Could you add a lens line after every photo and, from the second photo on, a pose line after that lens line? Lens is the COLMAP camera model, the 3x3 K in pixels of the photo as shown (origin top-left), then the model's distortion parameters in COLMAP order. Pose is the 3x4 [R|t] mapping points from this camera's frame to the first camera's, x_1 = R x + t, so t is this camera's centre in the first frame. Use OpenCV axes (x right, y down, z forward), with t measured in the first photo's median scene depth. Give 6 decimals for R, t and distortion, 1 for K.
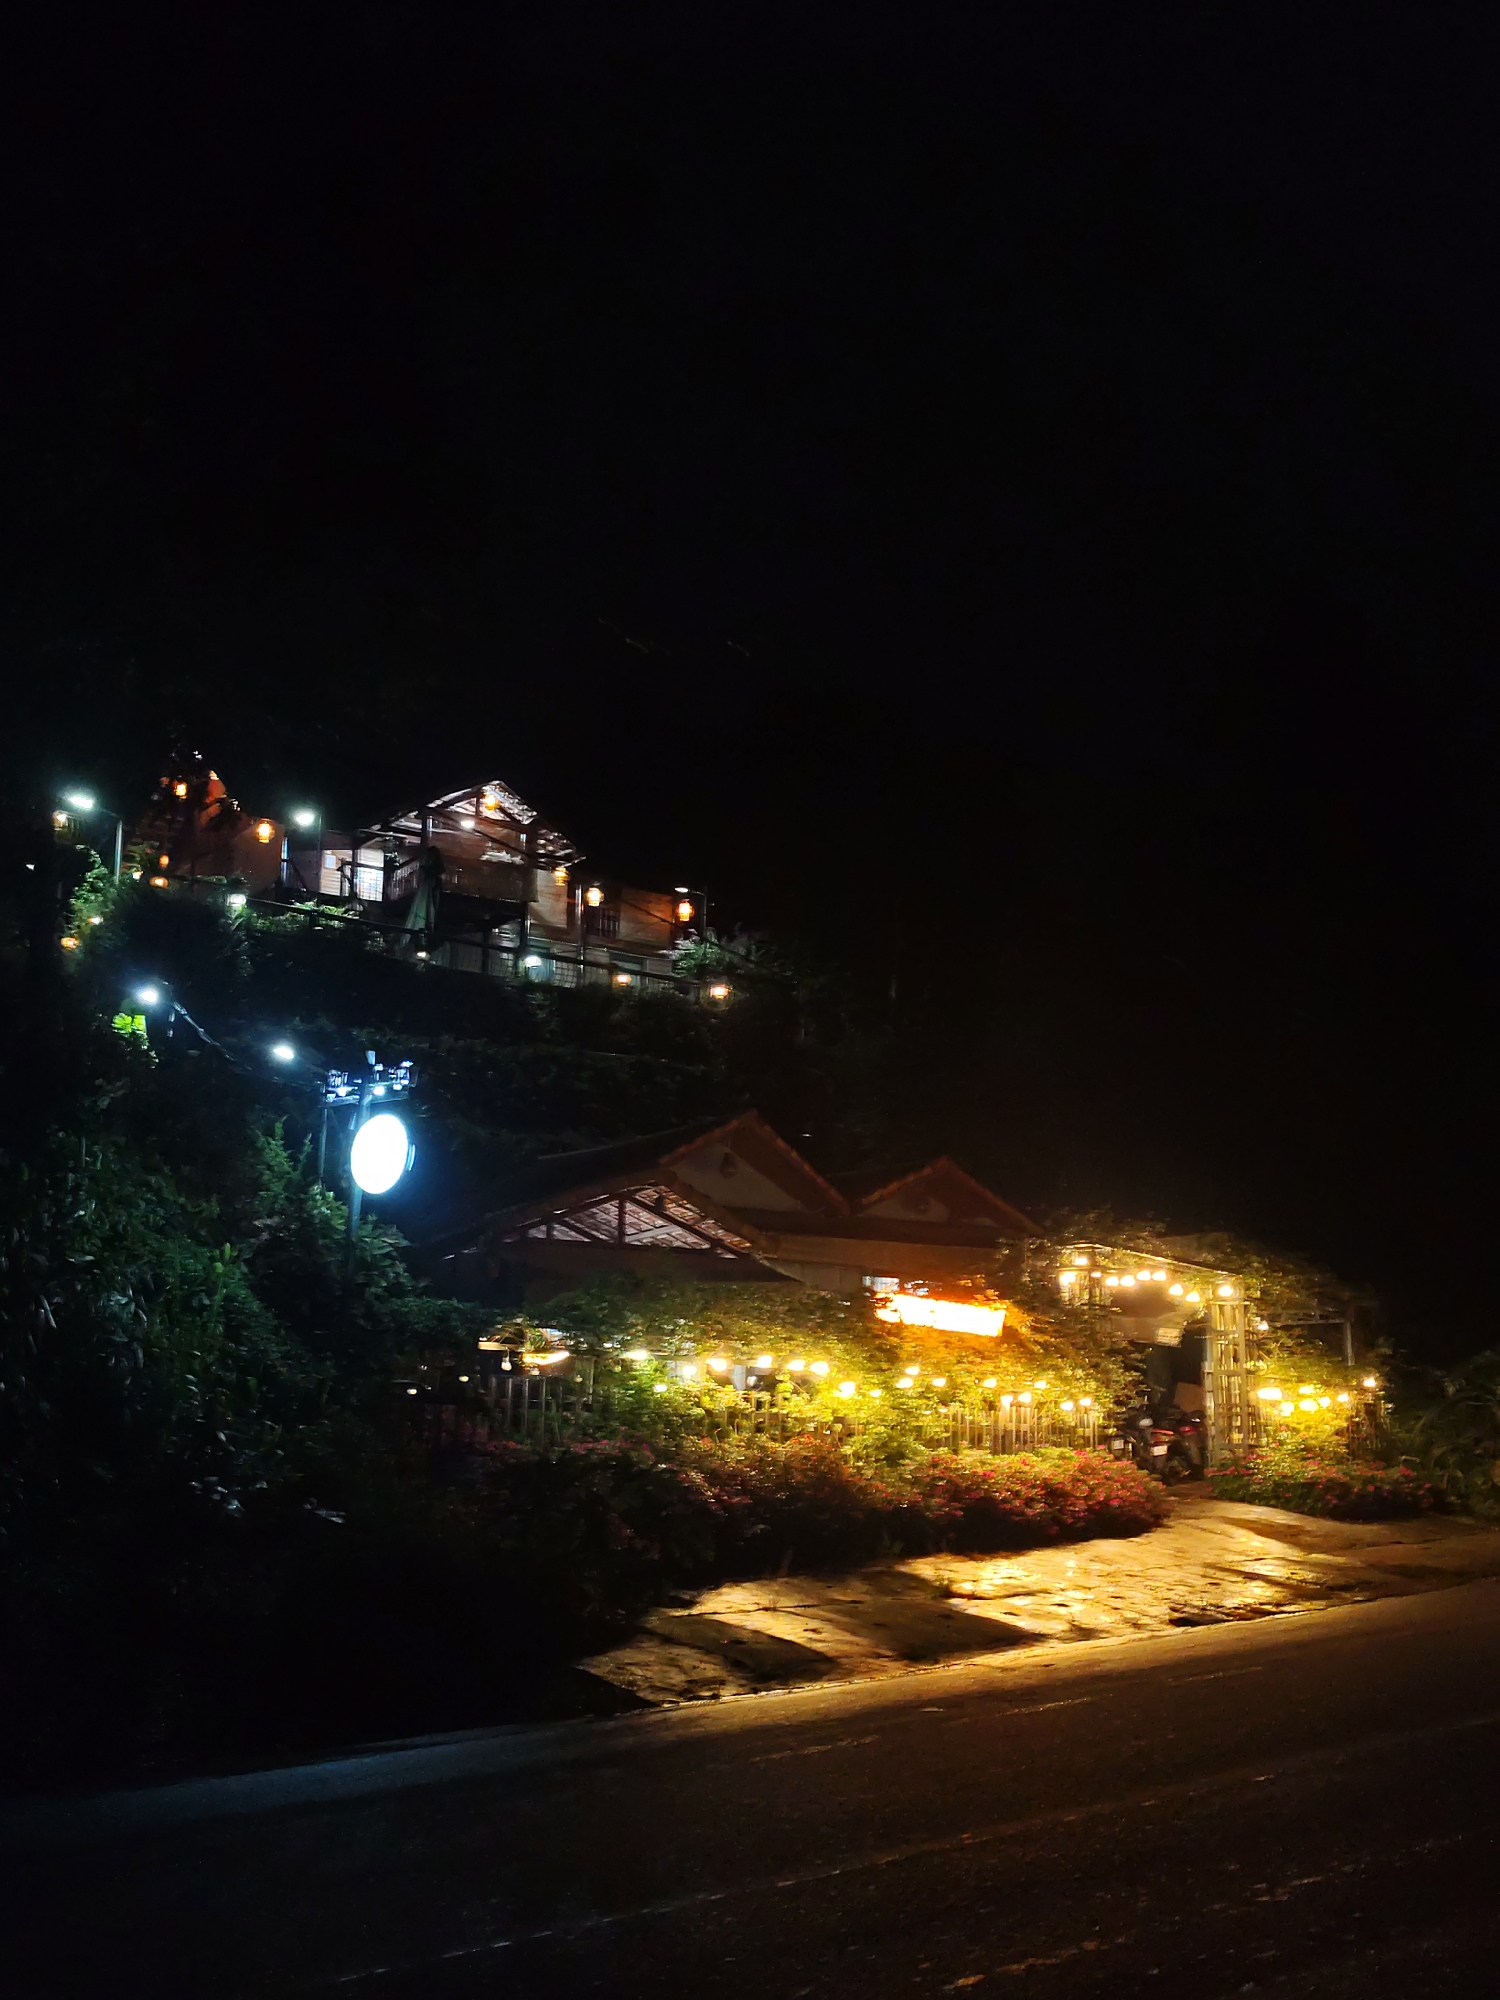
lens RADIAL K [[2415.1, 0, 750.0], [0, 2415.1, 1000.0], [0, 0, 1]] dist [0.124004, -0.005470]
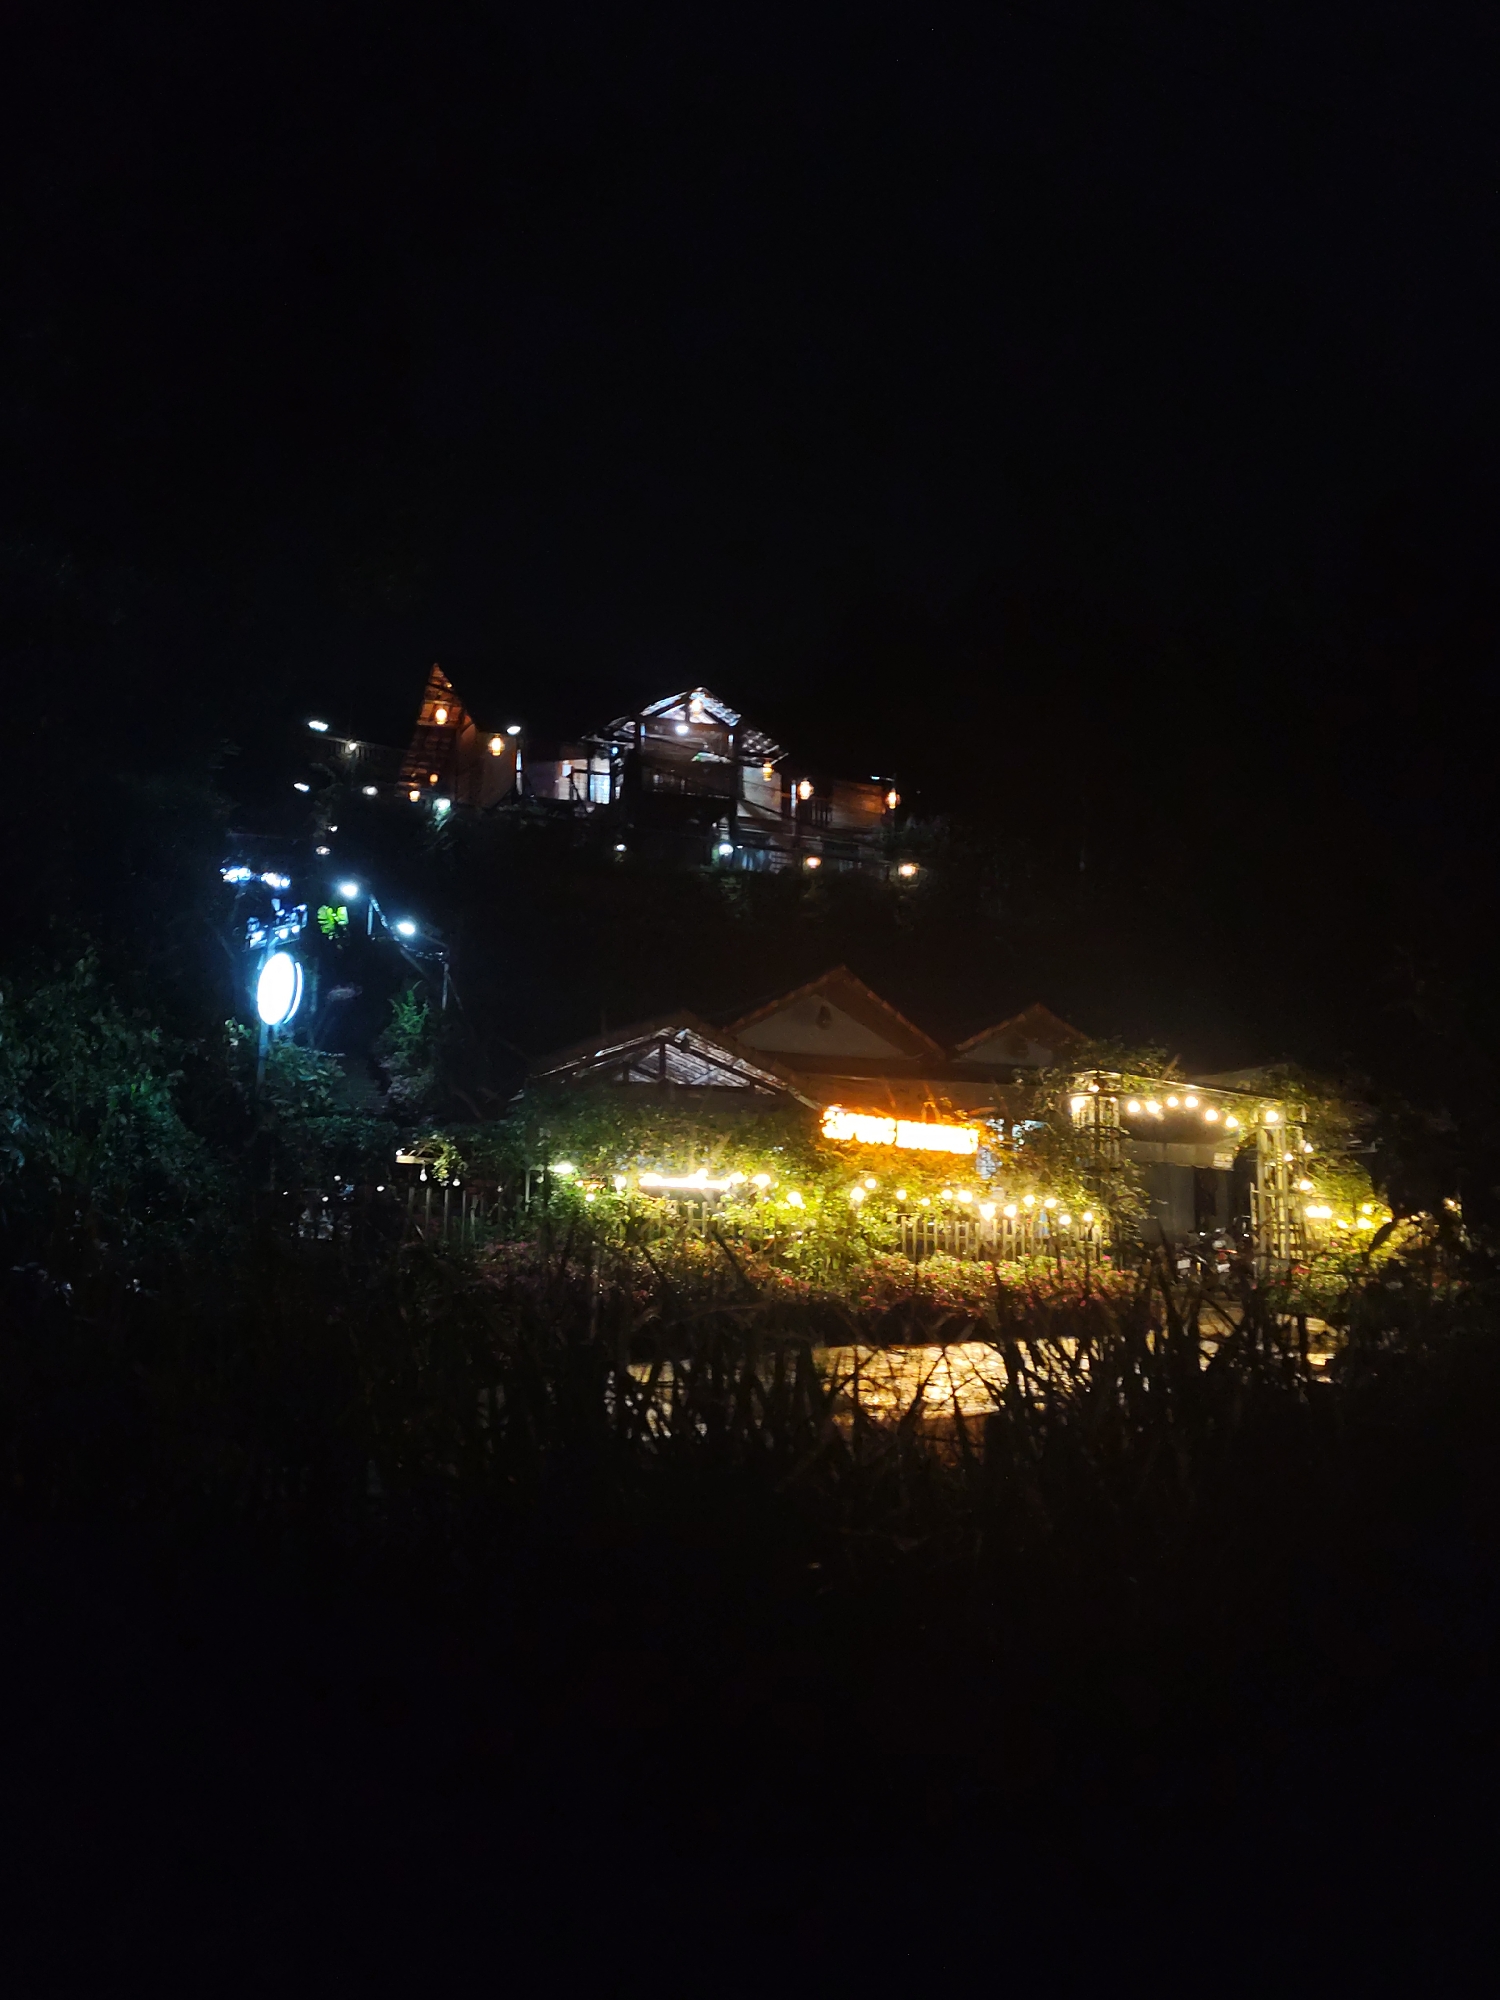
lens RADIAL K [[2205.4, 0, 750.0], [0, 2205.4, 1000.0], [0, 0, 1]] dist [0.108441, 0.001761]
pose [[0.984367, -0.035945, -0.172425, 0.139026], [0.043110, 0.998348, 0.037989, 0.022649], [0.170775, -0.044828, 0.984290, 0.014868]]
